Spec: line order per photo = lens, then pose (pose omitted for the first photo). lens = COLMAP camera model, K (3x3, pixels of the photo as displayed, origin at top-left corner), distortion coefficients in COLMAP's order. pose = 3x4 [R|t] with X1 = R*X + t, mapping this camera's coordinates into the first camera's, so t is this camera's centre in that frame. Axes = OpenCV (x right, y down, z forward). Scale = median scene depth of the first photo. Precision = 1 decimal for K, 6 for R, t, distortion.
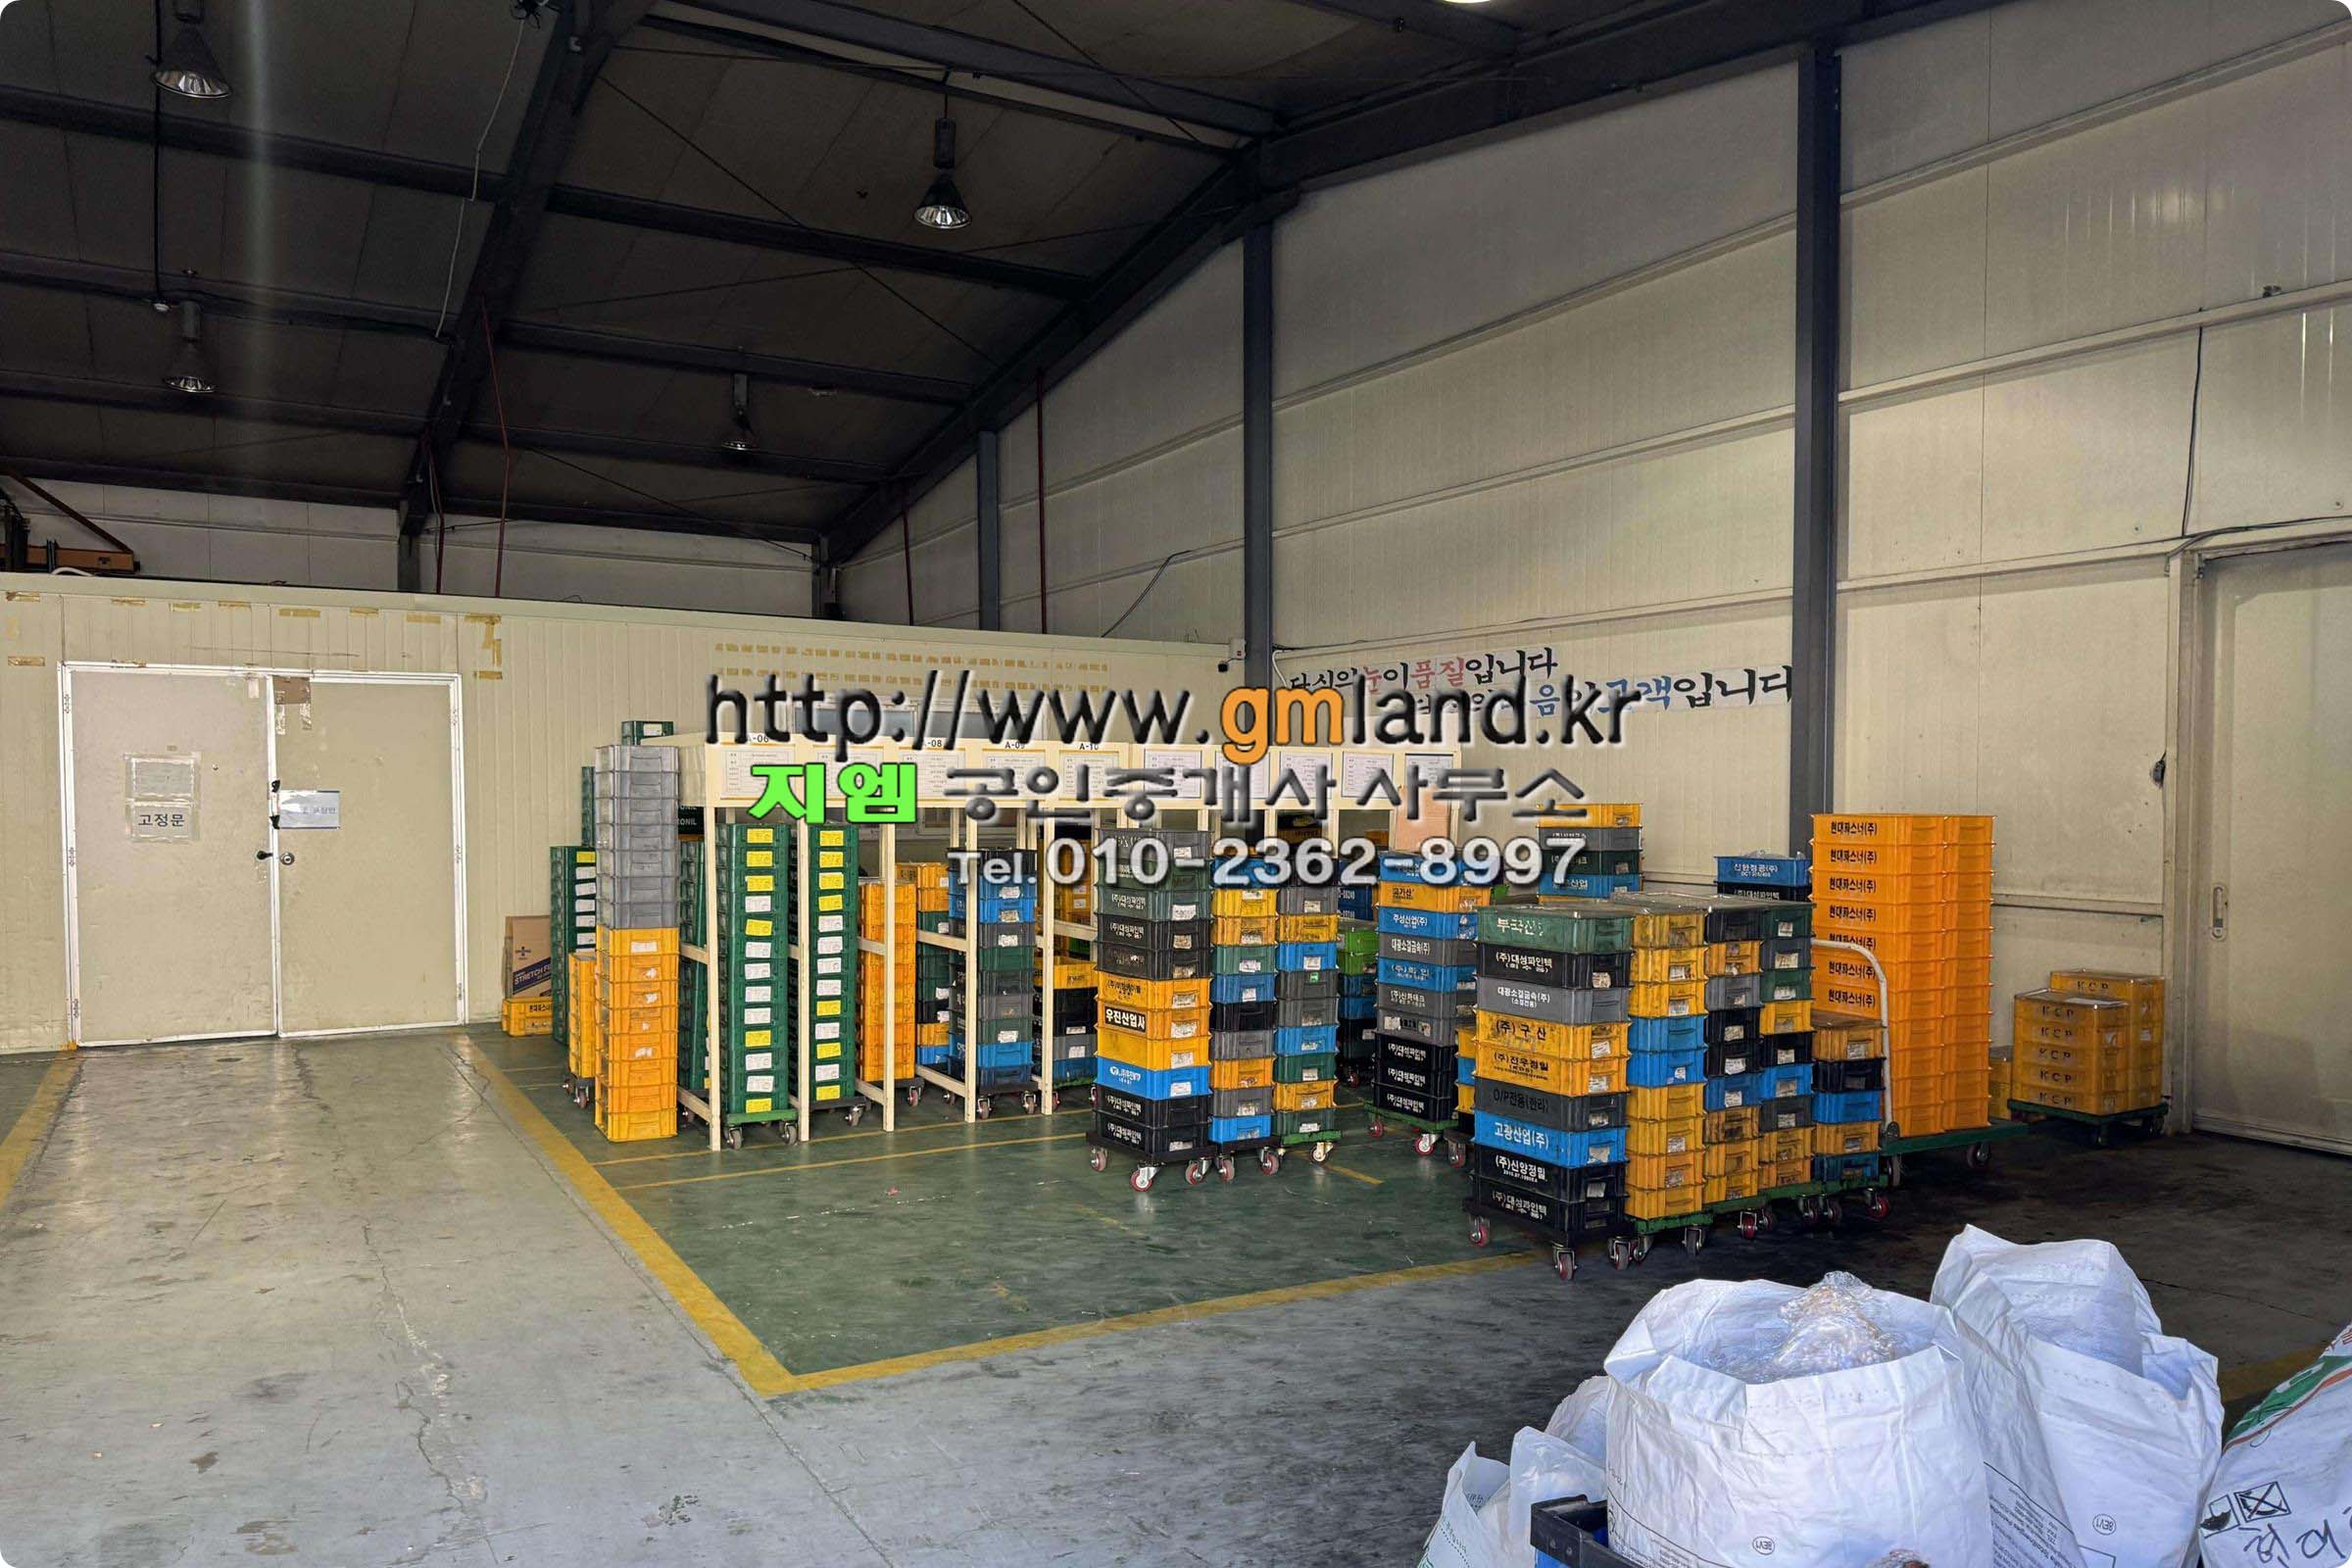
lens RADIAL K [[1683.4, 0, 1181.6], [0, 1683.4, 778.2], [0, 0, 1]] dist [0.143067, -0.182499]
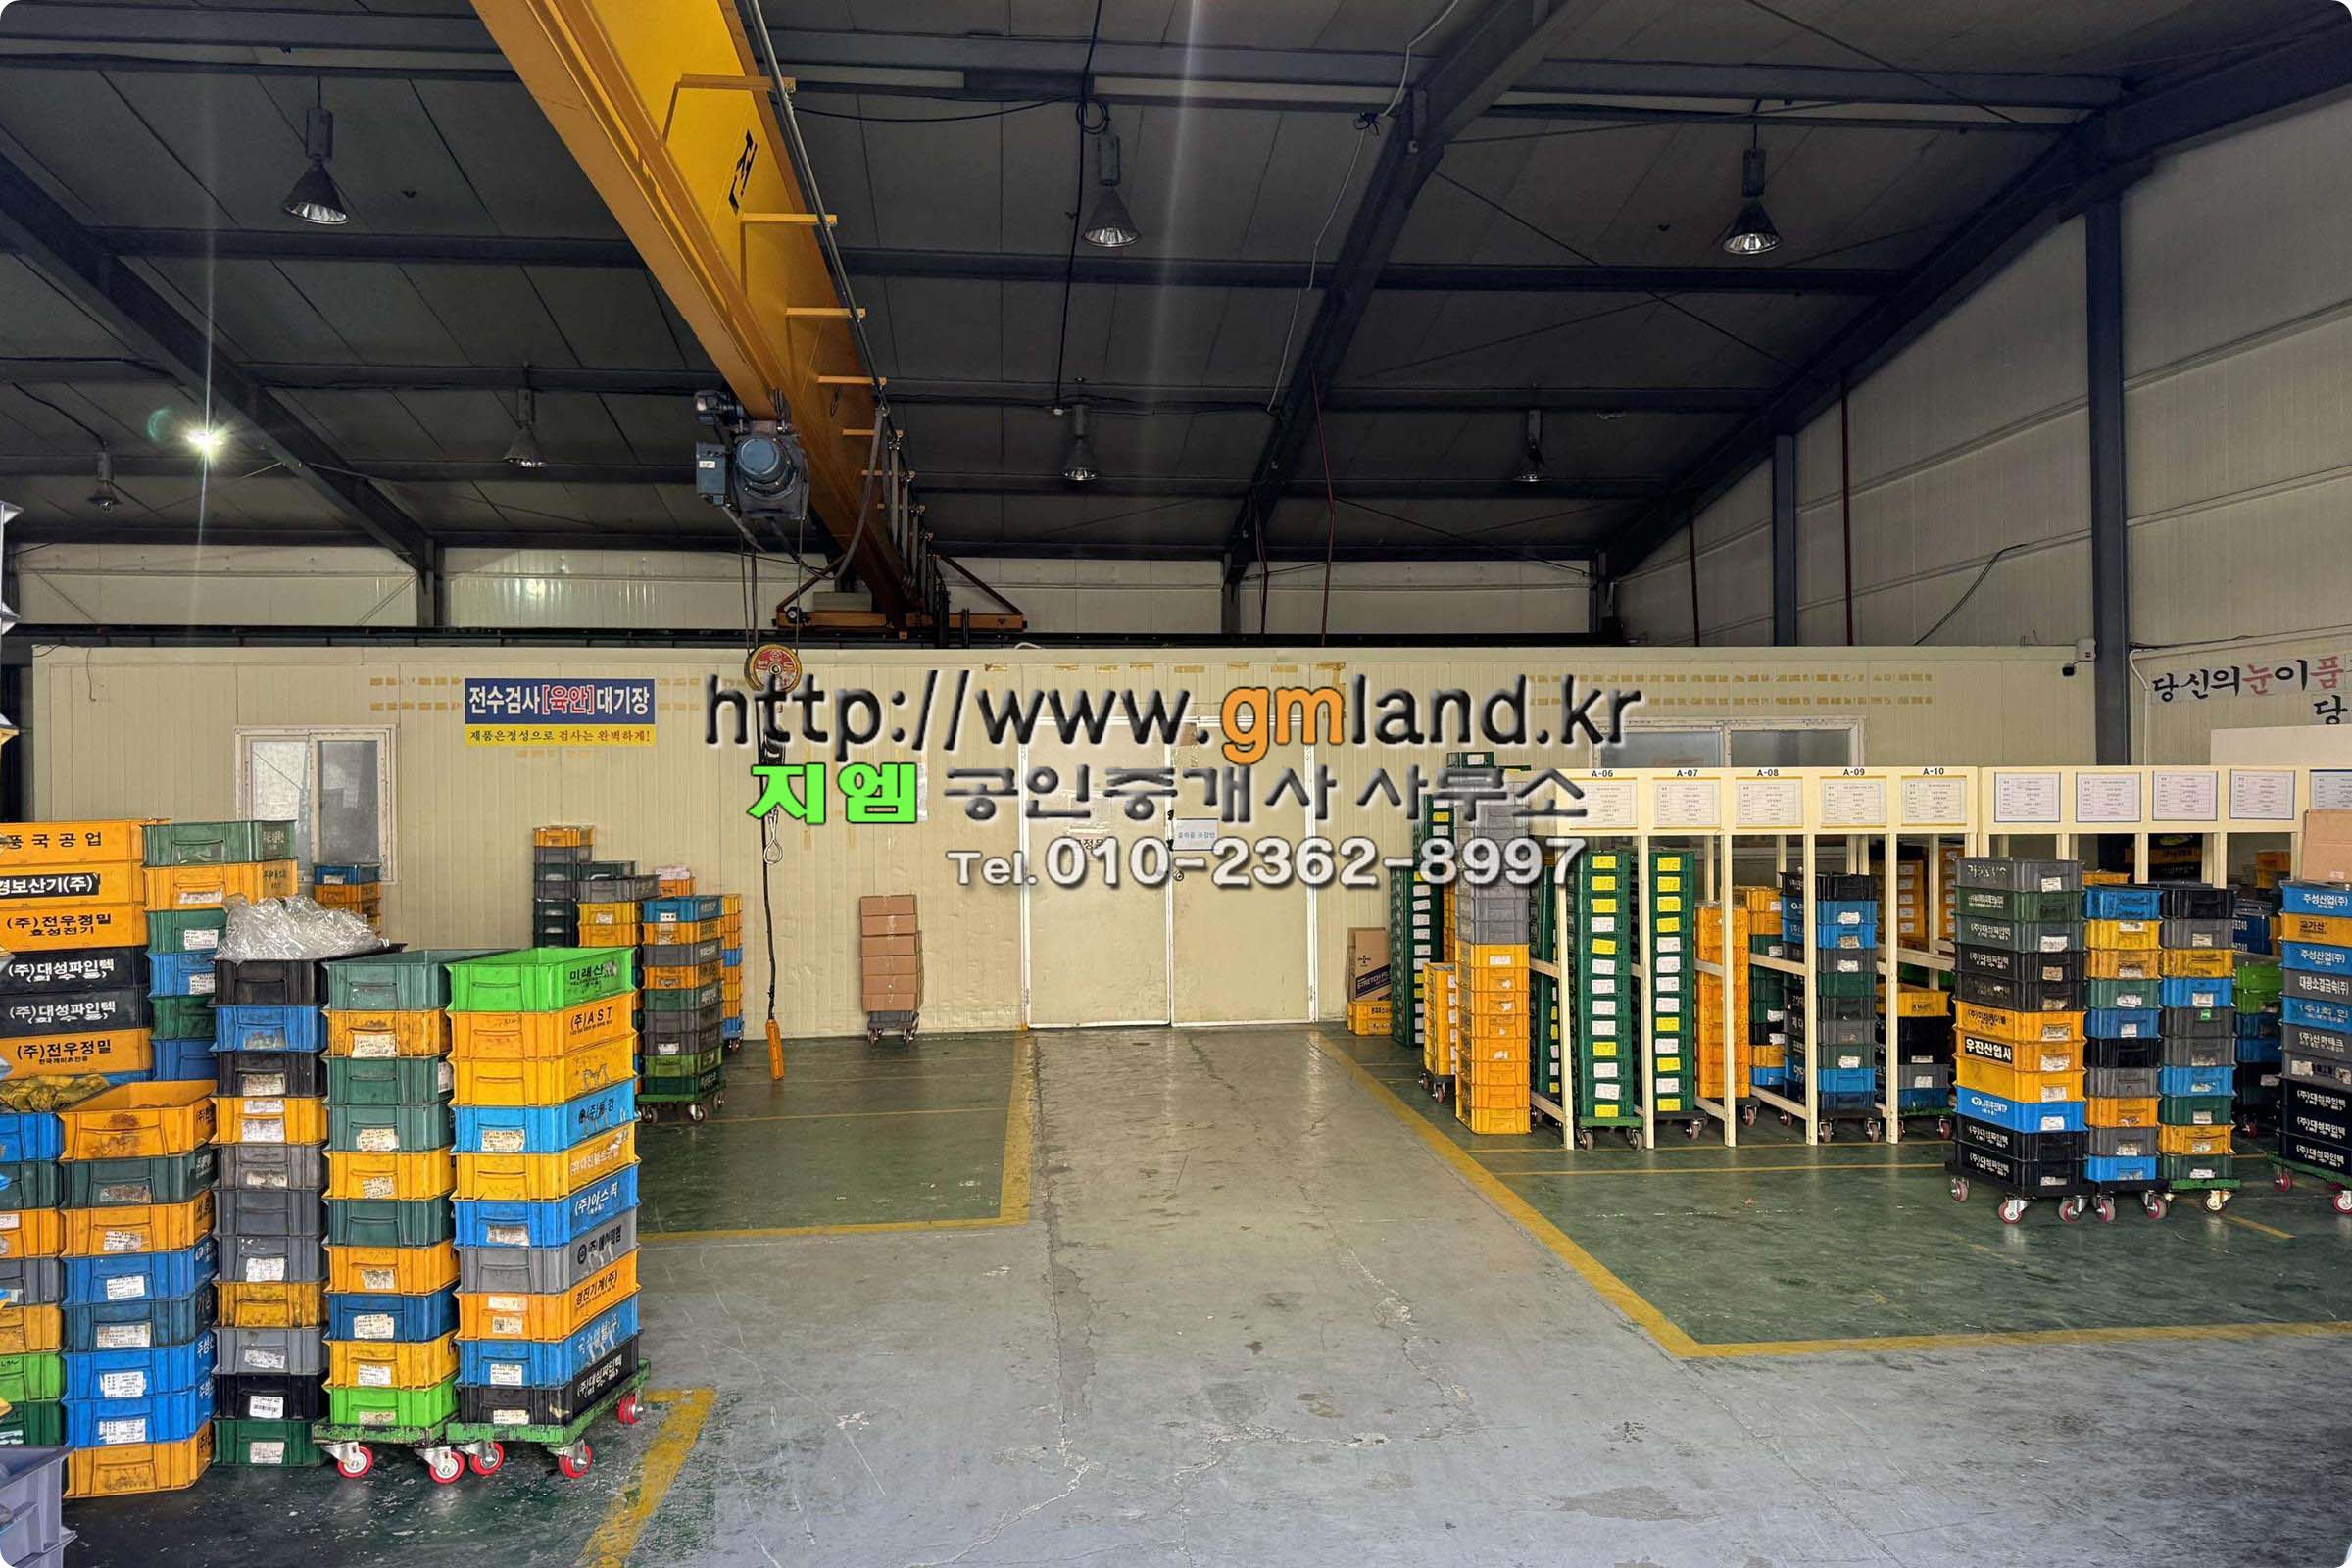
lens RADIAL K [[1756.8, 0, 1174.6], [0, 1756.8, 767.3], [0, 0, 1]] dist [0.038399, -0.054633]
pose [[0.907294, -0.019893, -0.420025, -0.024153], [0.015542, 0.999784, -0.013780, -0.014381], [0.420208, 0.005974, 0.907408, -0.127038]]
